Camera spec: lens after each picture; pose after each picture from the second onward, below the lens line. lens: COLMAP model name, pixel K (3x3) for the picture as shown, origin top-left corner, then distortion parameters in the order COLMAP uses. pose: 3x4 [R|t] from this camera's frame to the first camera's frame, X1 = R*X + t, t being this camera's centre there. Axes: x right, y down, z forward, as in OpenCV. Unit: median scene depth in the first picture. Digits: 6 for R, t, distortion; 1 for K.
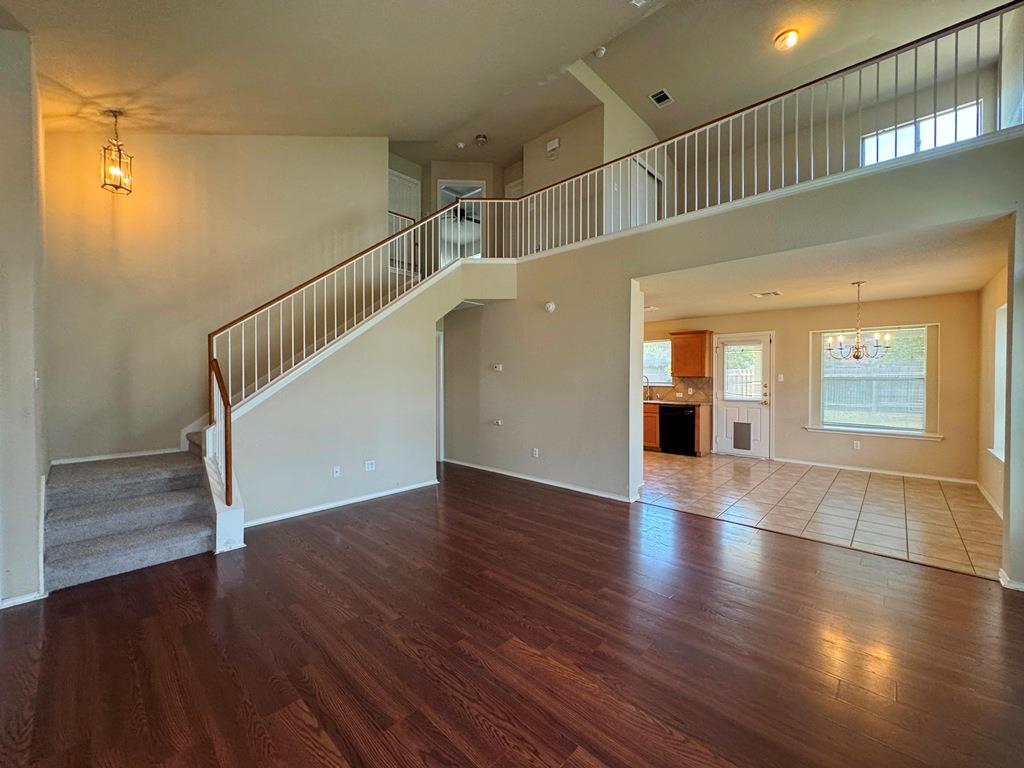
lens RADIAL K [[412.7, 0, 510.7], [0, 412.7, 384.1], [0, 0, 1]] dist [-0.000494, 0.000176]
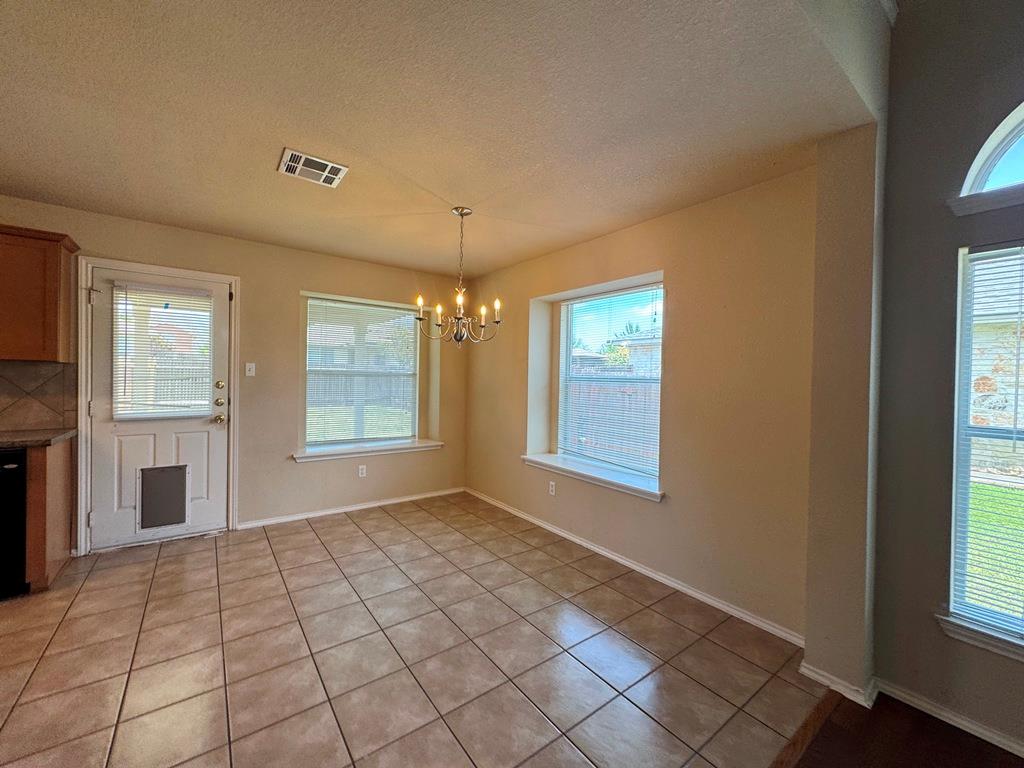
lens RADIAL K [[412.7, 0, 512.8], [0, 412.7, 385.7], [0, 0, 1]] dist [-0.000494, 0.000176]
pose [[0.169959, -0.016239, 0.985317, 0.182664], [-0.008574, 0.999802, 0.017956, -0.006910], [-0.985414, -0.011500, 0.169786, 0.549354]]
